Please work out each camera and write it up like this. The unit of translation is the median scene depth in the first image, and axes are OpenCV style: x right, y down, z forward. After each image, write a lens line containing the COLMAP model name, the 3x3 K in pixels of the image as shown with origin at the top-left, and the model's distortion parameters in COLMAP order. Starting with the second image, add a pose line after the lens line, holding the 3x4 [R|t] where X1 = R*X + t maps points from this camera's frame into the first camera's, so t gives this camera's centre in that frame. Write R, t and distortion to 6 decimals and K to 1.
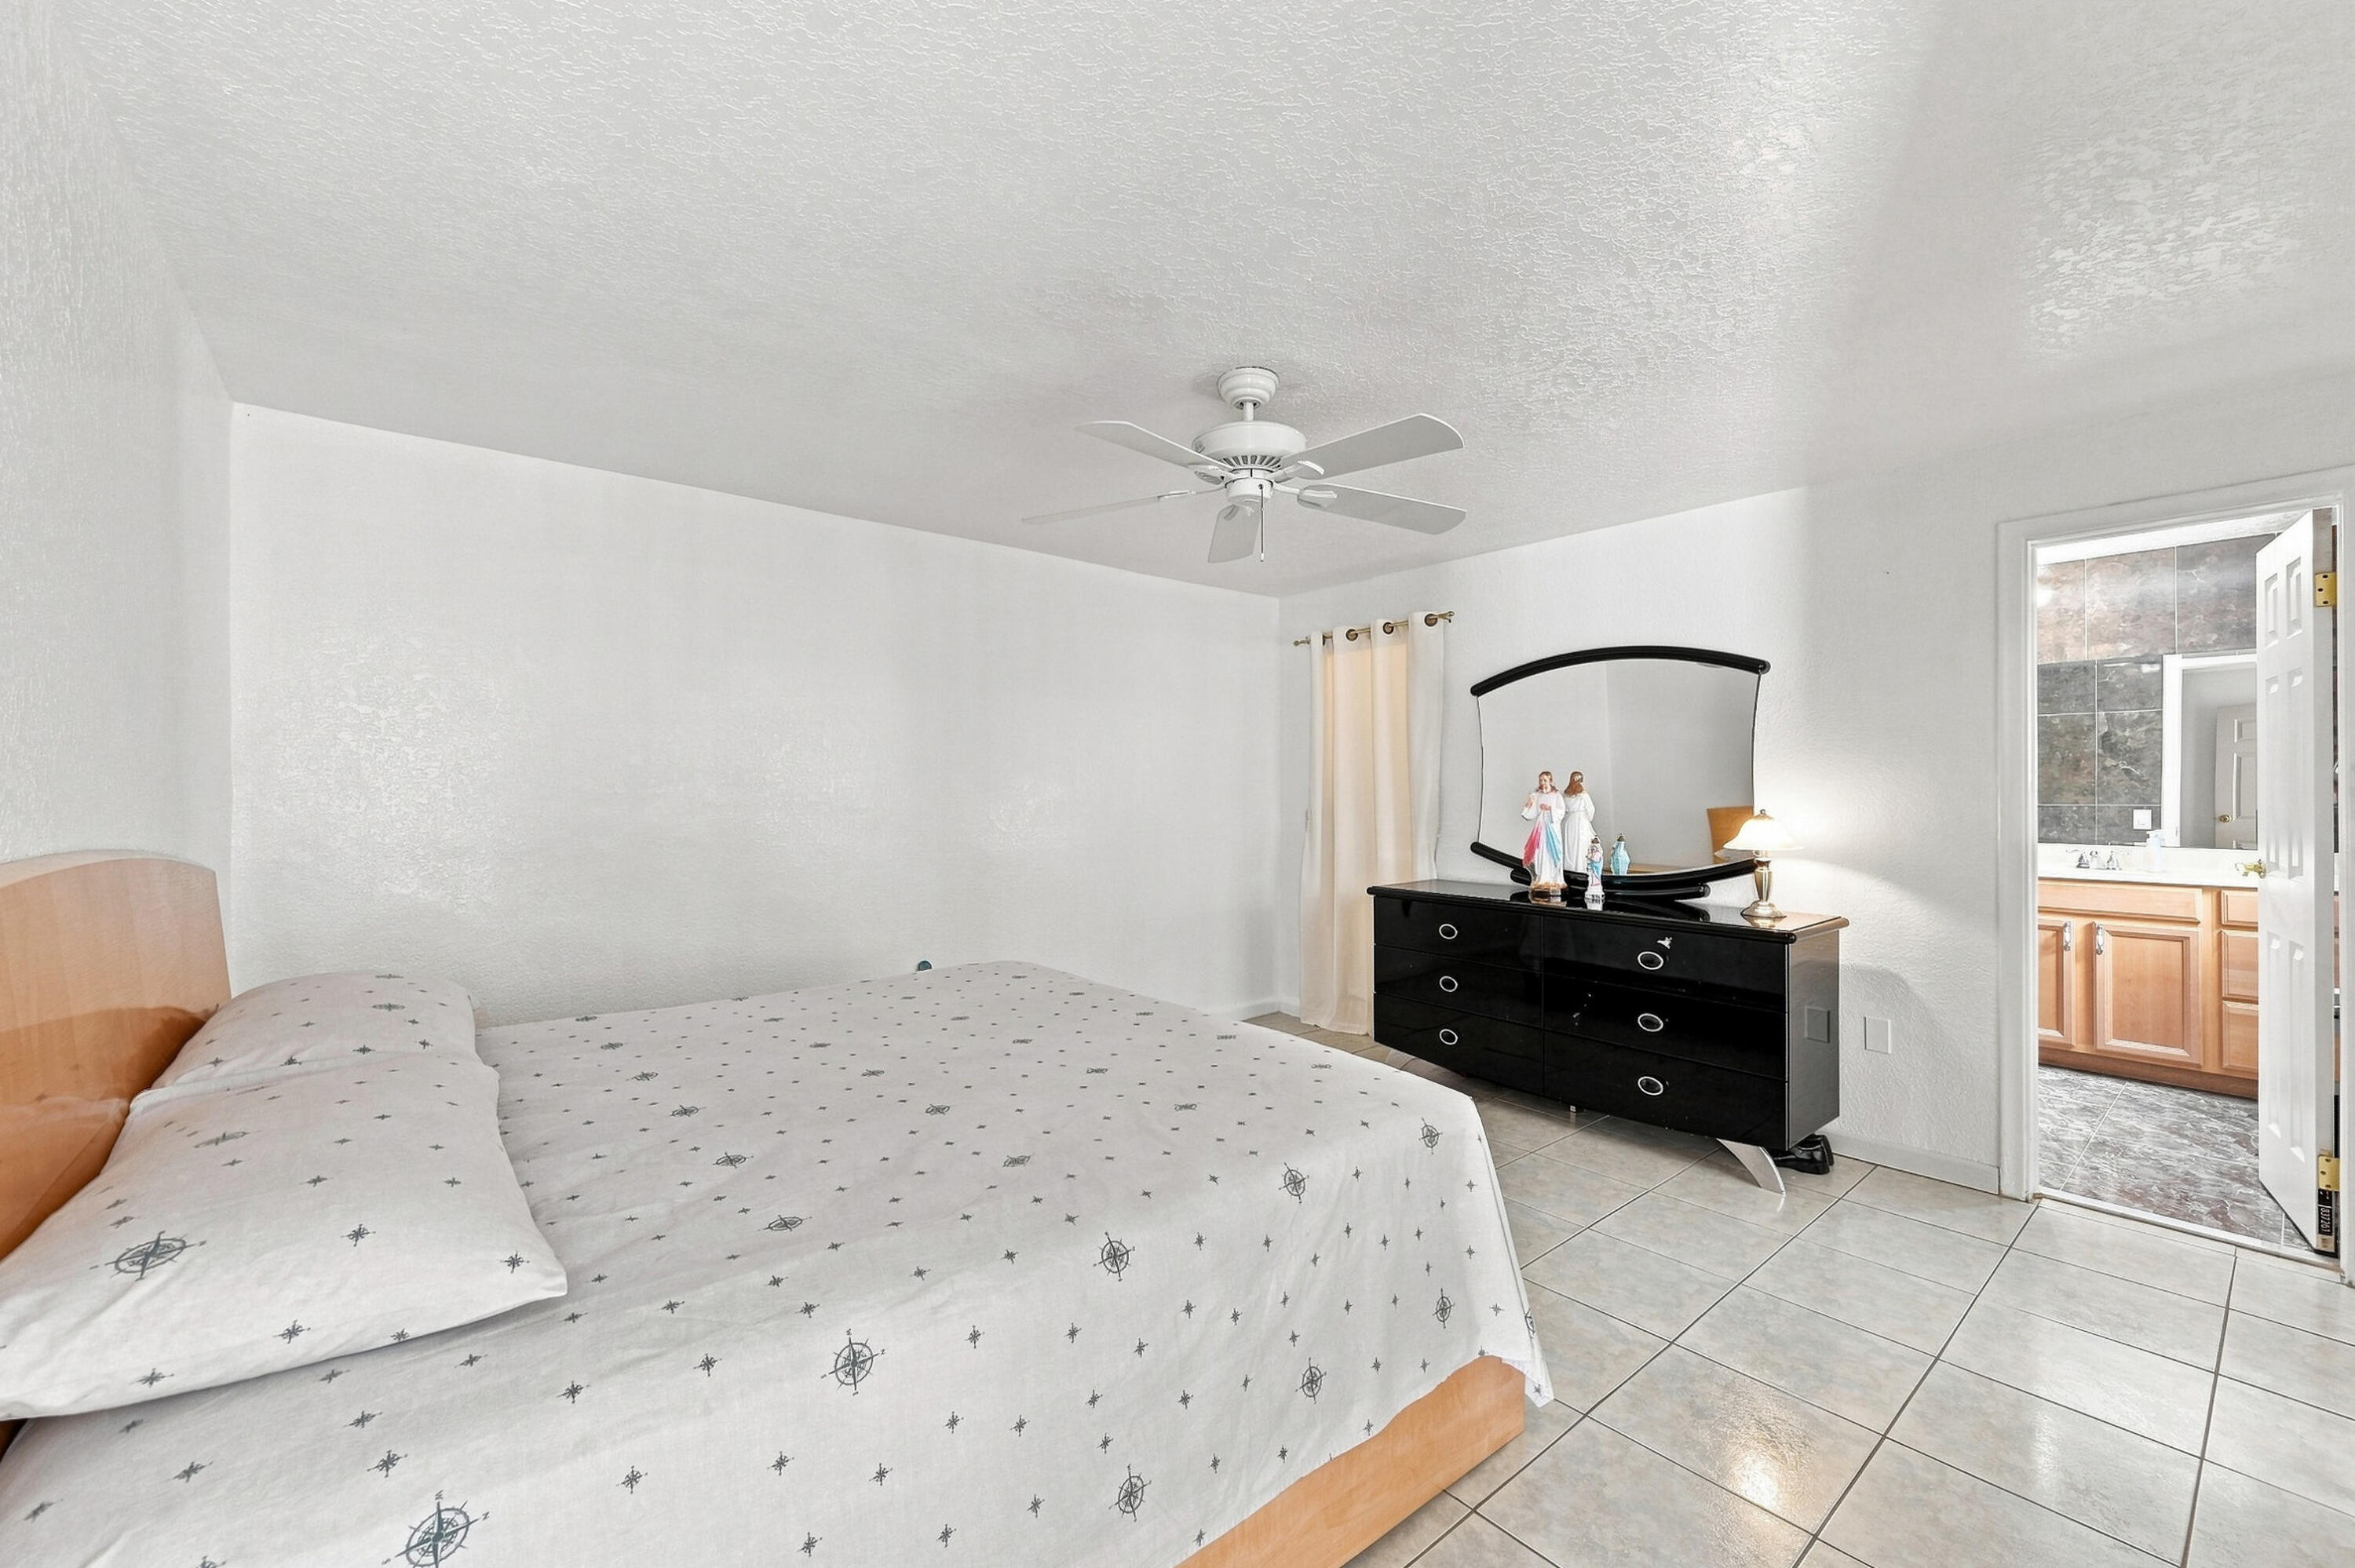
lens RADIAL K [[939.0, 0, 1176.4], [0, 939.0, 781.4], [0, 0, 1]] dist [-0.000028, -0.000150]
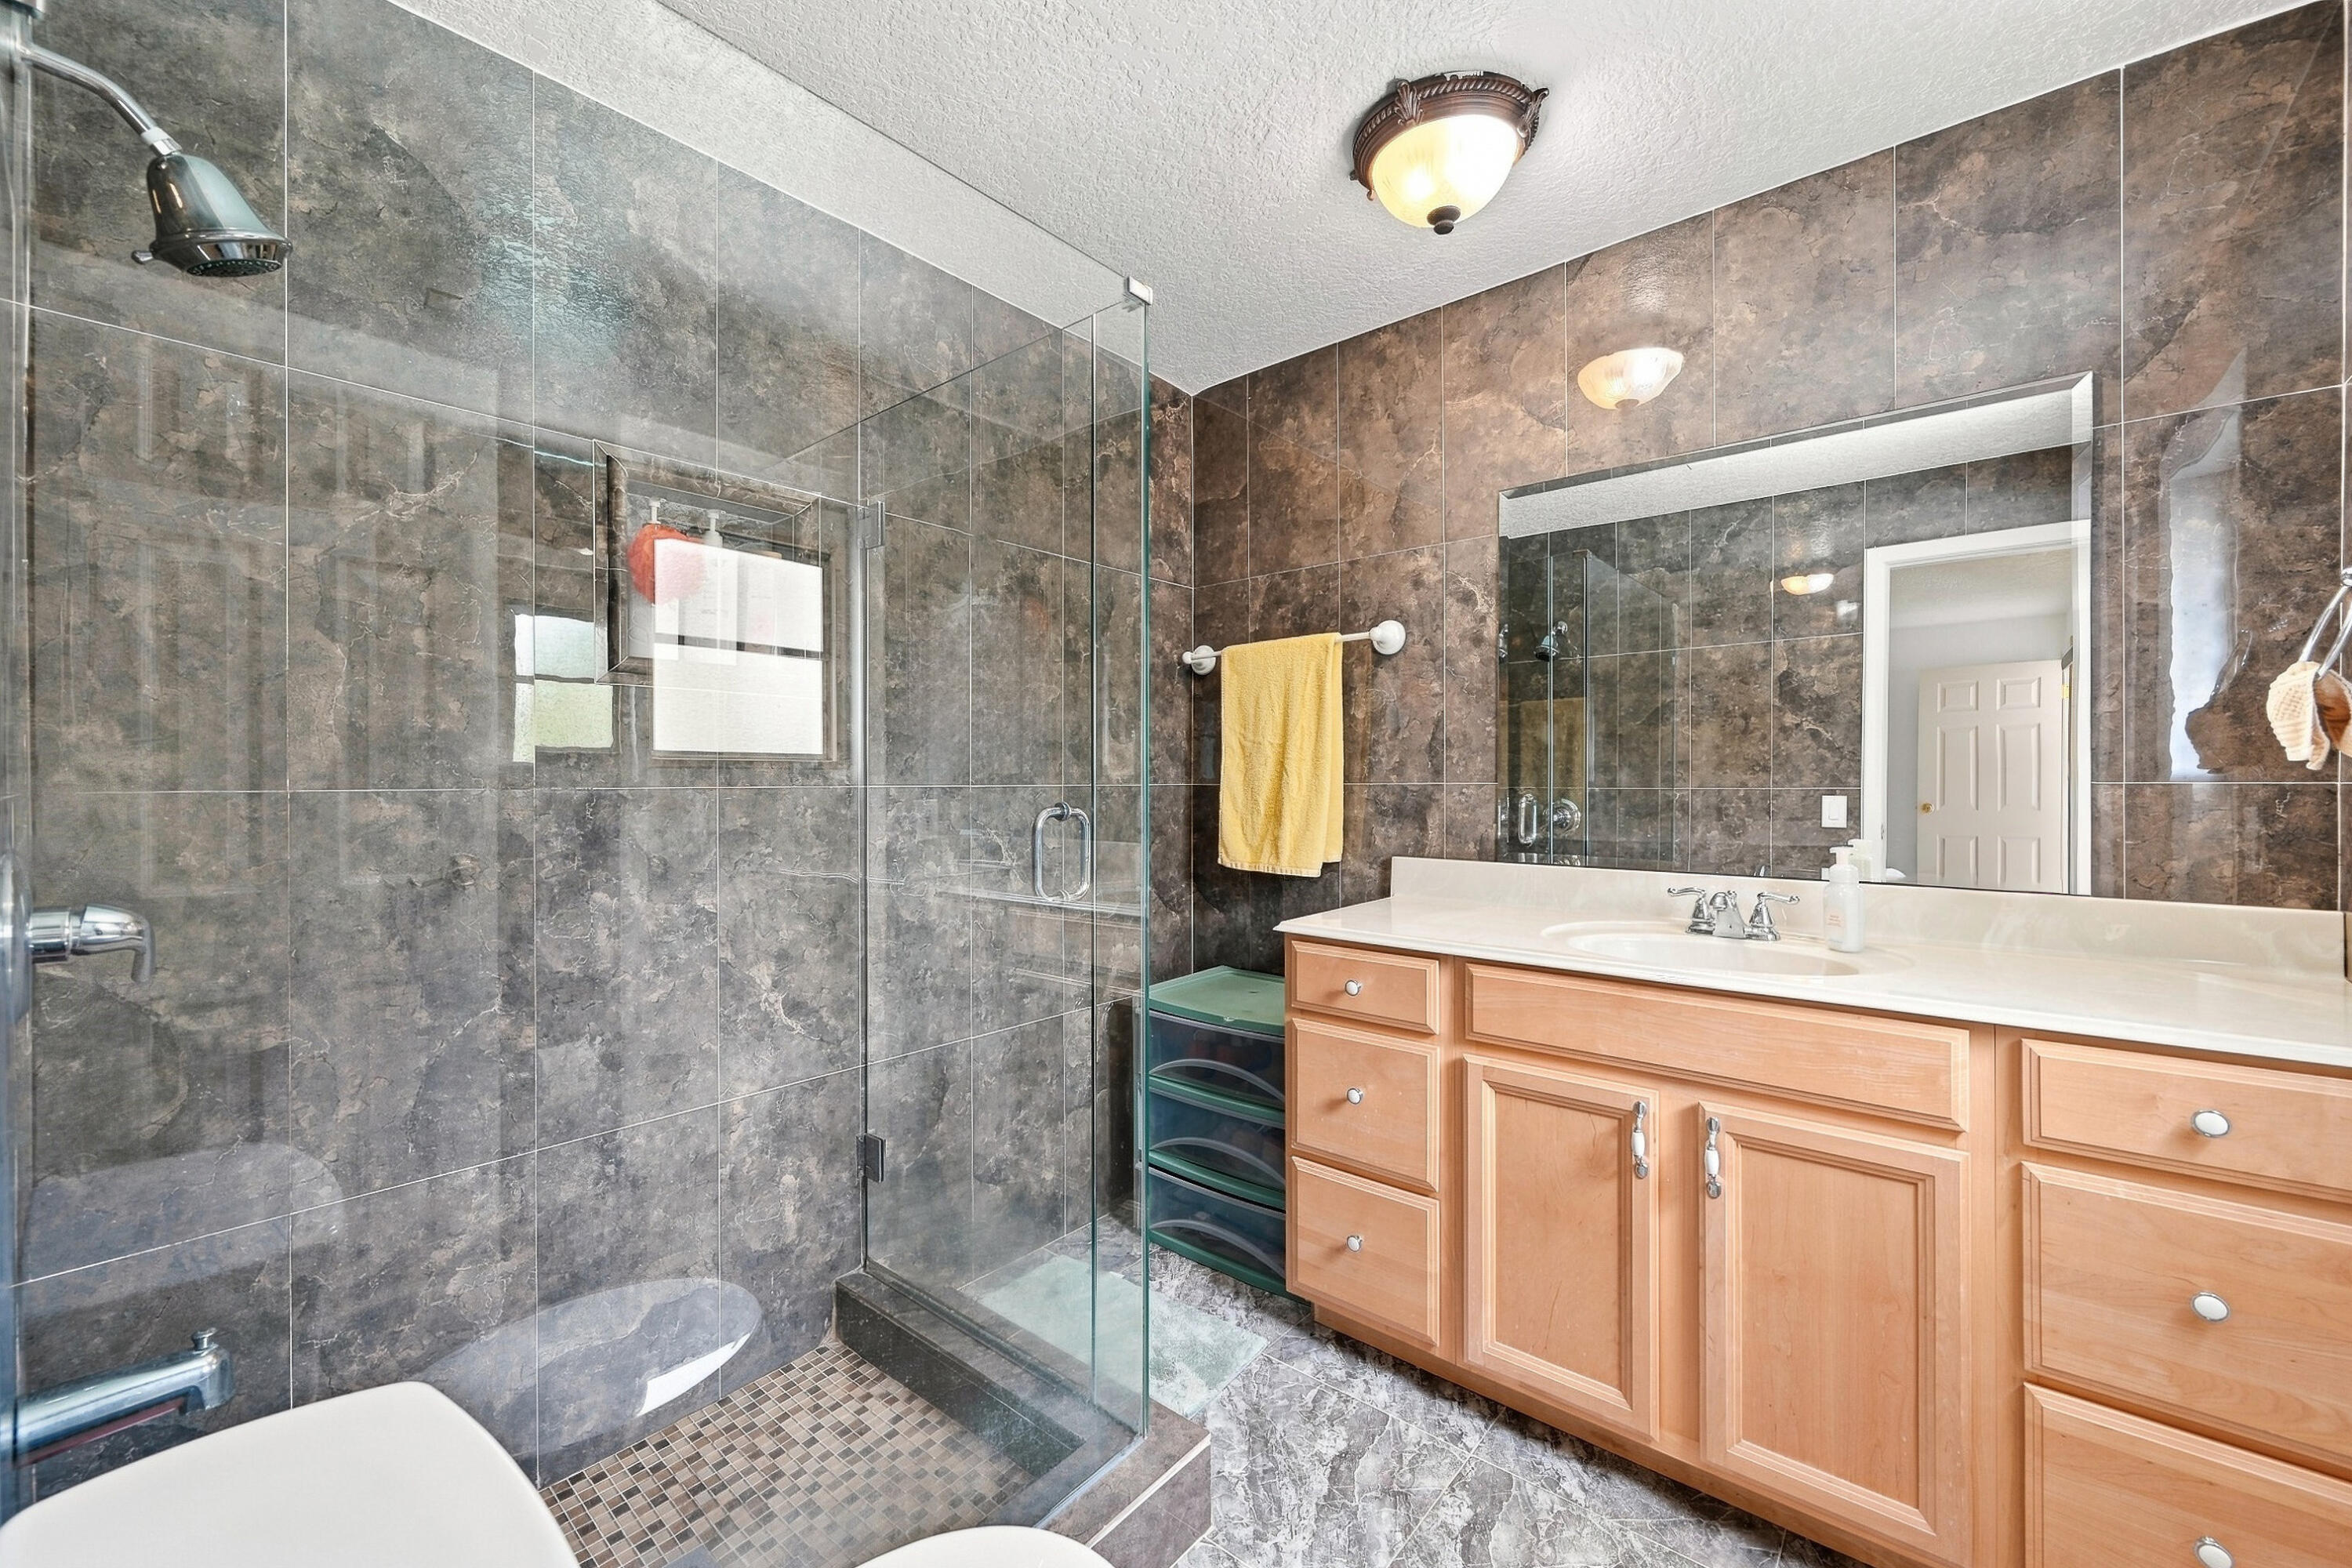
lens RADIAL K [[938.0, 0, 1178.4], [0, 938.0, 781.9], [0, 0, 1]] dist [-0.000028, -0.000150]
pose [[0.983626, -0.002360, 0.180205, 0.505691], [0.001227, 0.999979, 0.006399, 0.017065], [-0.180217, -0.006073, 0.983608, 0.483073]]
